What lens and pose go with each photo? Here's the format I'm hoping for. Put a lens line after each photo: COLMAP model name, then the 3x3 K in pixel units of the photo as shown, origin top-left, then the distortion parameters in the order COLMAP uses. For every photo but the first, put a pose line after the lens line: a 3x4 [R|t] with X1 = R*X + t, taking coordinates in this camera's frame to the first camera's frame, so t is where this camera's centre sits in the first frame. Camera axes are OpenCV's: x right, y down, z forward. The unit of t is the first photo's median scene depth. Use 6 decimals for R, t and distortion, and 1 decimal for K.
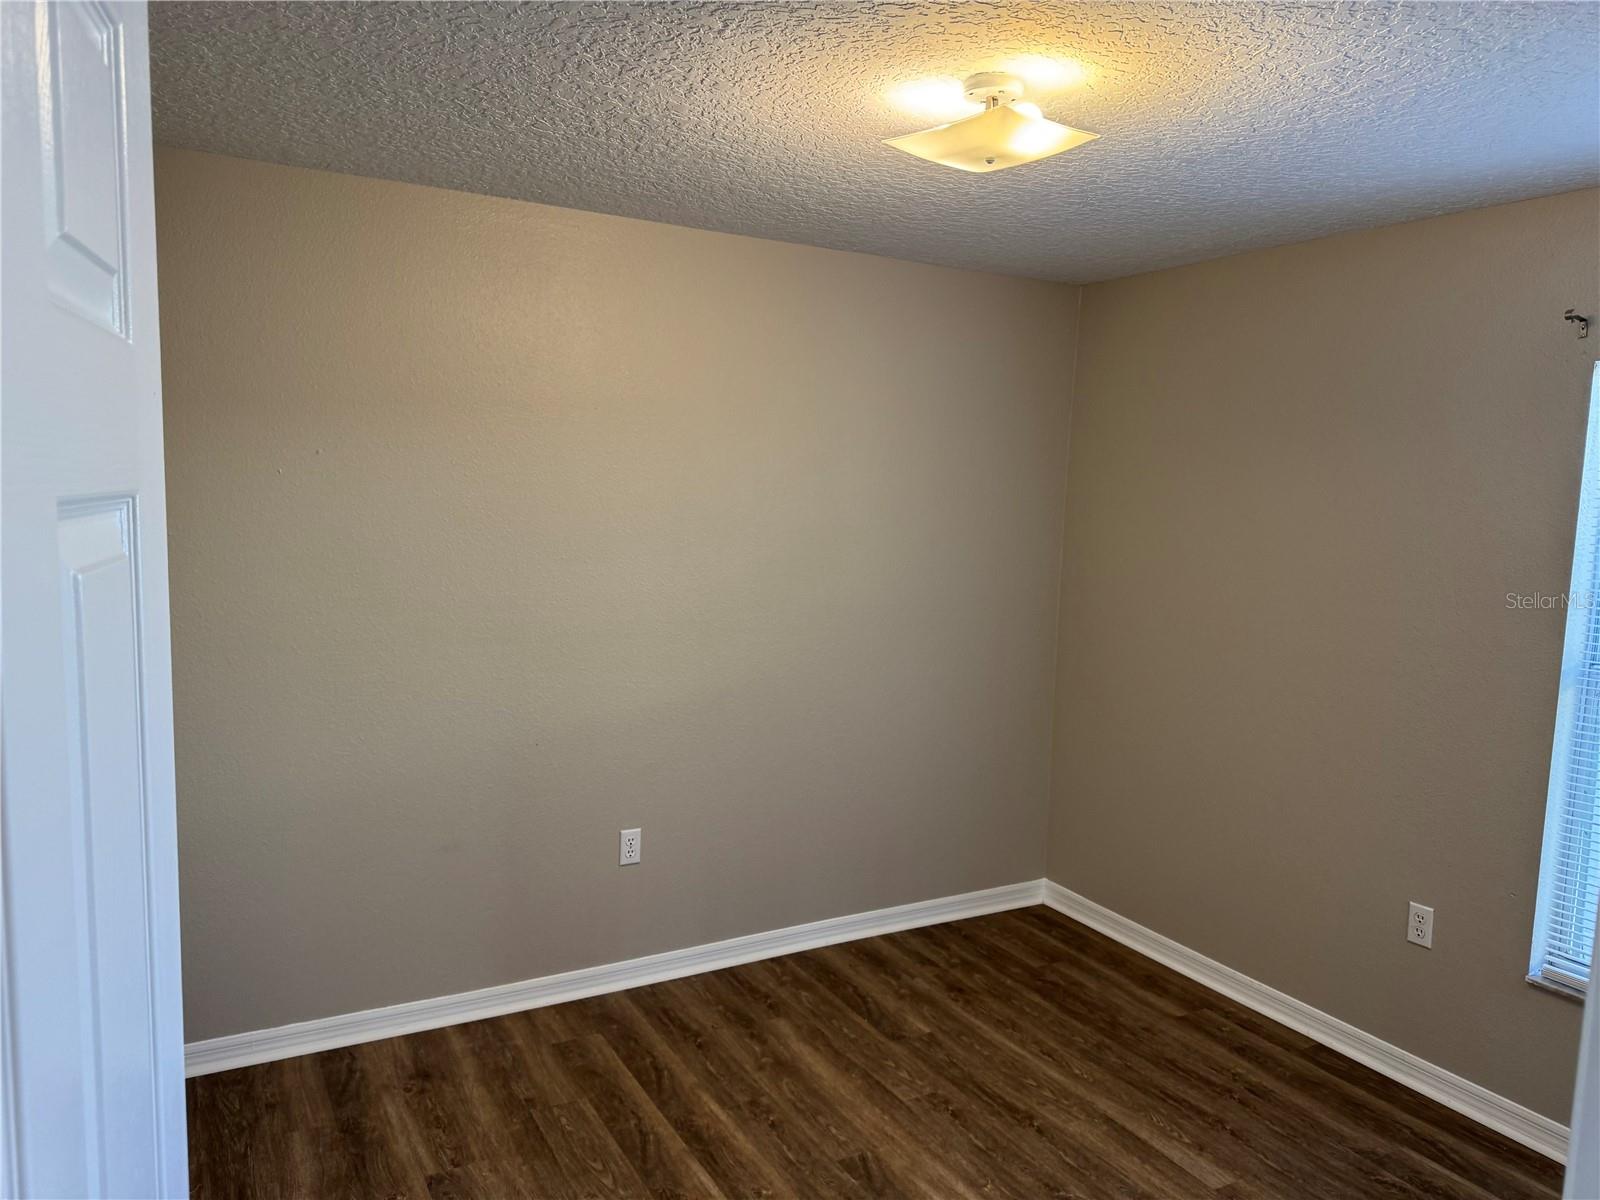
lens RADIAL K [[1137.4, 0, 799.4], [0, 1137.4, 602.3], [0, 0, 1]] dist [0.043402, -0.039418]
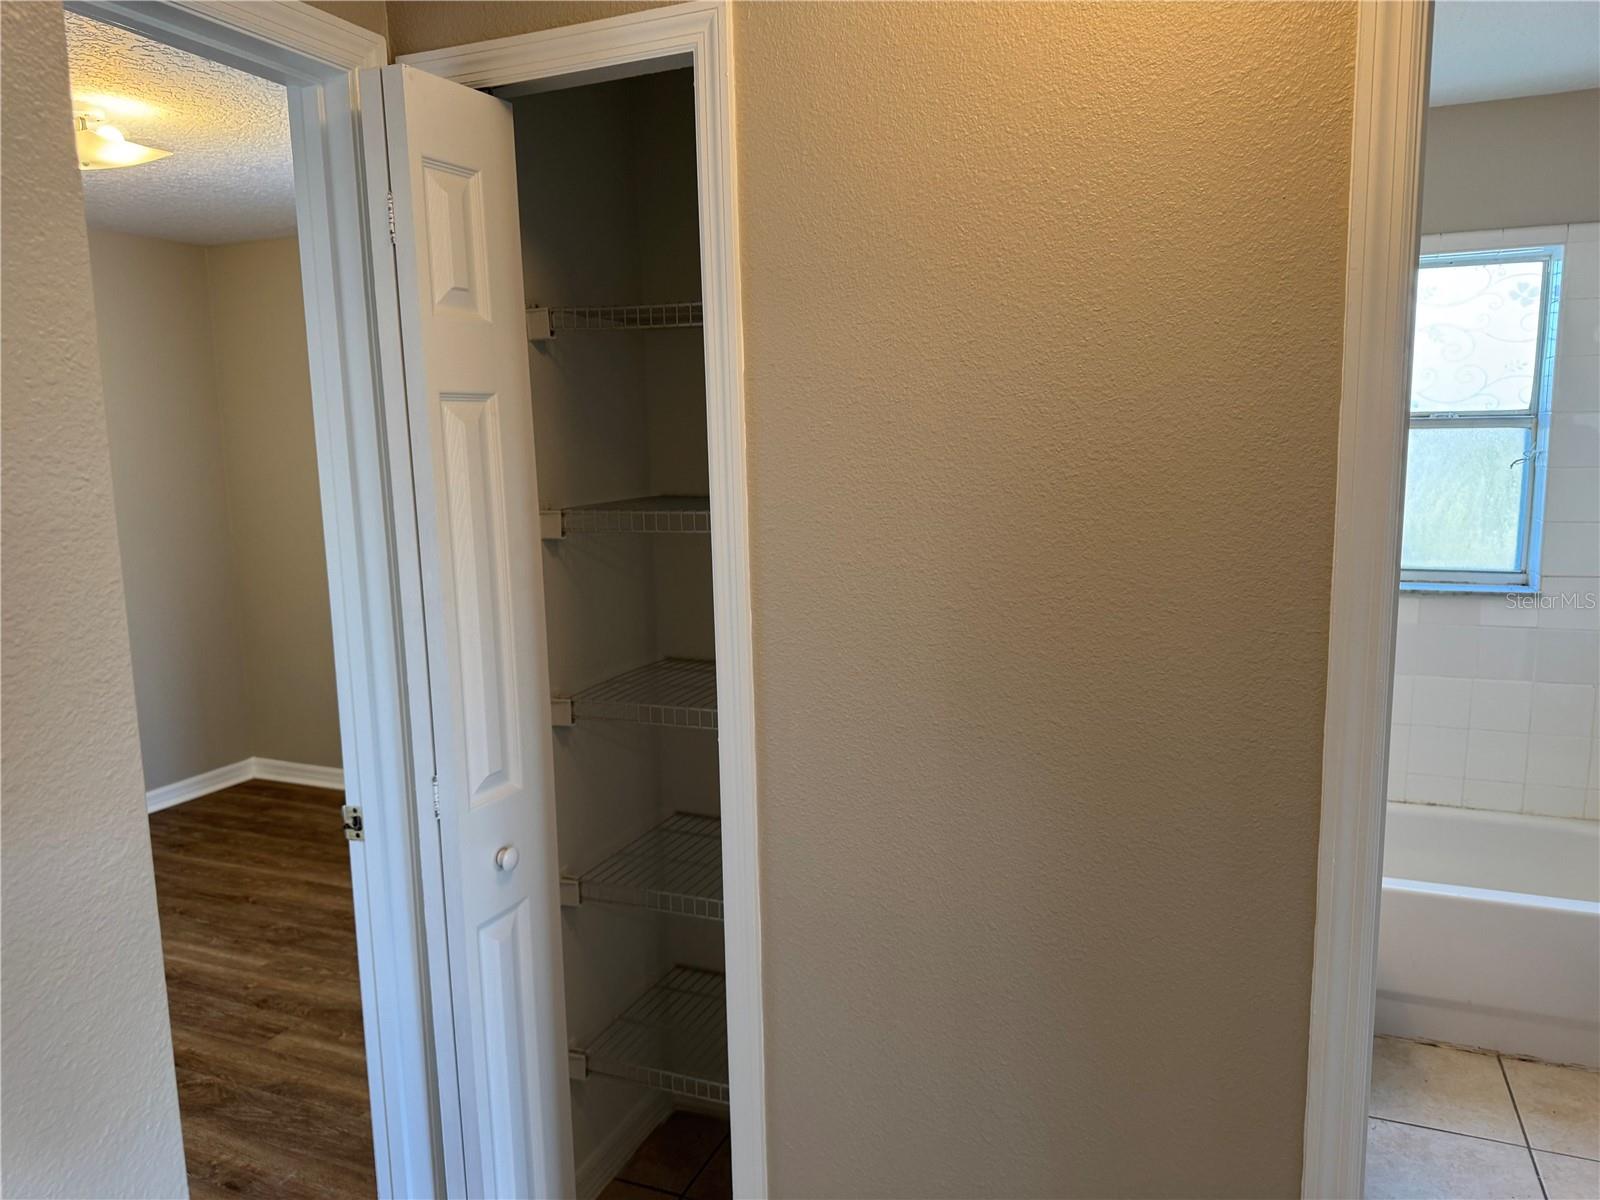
lens RADIAL K [[1137.4, 0, 799.4], [0, 1137.4, 603.3], [0, 0, 1]] dist [0.043402, -0.039418]
pose [[0.789168, -0.148229, 0.596021, -0.030750], [0.117111, 0.988951, 0.090887, 0.053051], [-0.602908, -0.001925, 0.797808, -0.381250]]
